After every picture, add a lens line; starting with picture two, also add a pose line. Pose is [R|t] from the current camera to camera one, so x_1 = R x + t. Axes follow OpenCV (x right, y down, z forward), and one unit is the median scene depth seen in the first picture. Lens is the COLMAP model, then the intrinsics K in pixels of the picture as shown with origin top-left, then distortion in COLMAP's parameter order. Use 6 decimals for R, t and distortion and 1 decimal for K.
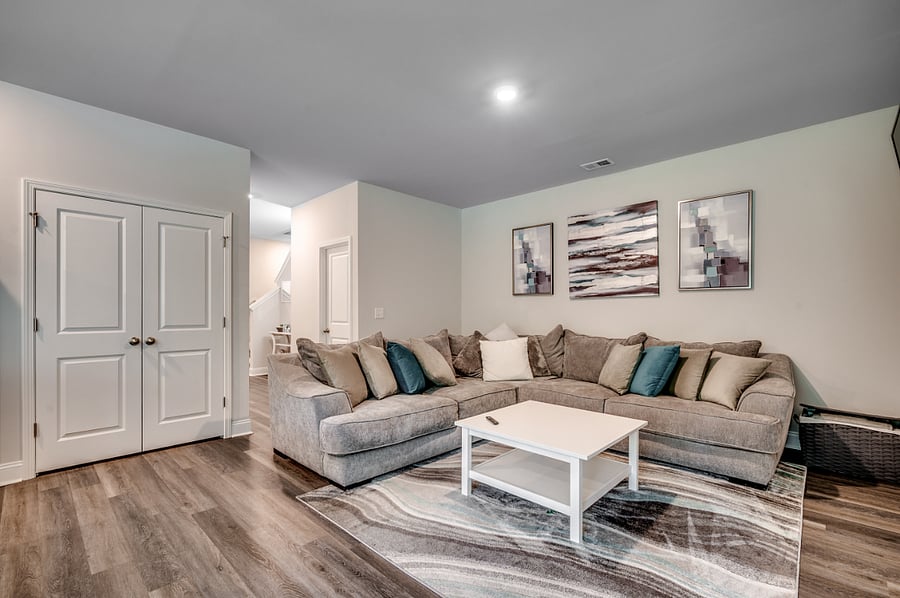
lens RADIAL K [[402.2, 0, 450.8], [0, 402.2, 312.4], [0, 0, 1]] dist [0.000755, 0.000148]
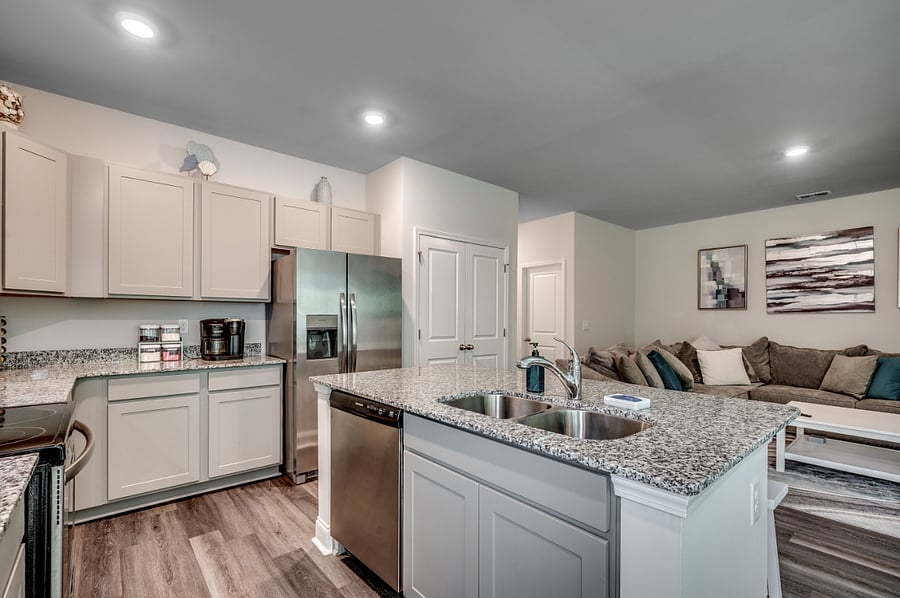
lens RADIAL K [[406.1, 0, 450.5], [0, 406.1, 319.3], [0, 0, 1]] dist [-0.000534, -0.000360]
pose [[0.994643, 0.006323, -0.103177, -0.491441], [-0.006536, 0.999977, -0.001727, -0.011130], [0.103164, 0.002392, 0.994661, -0.216986]]
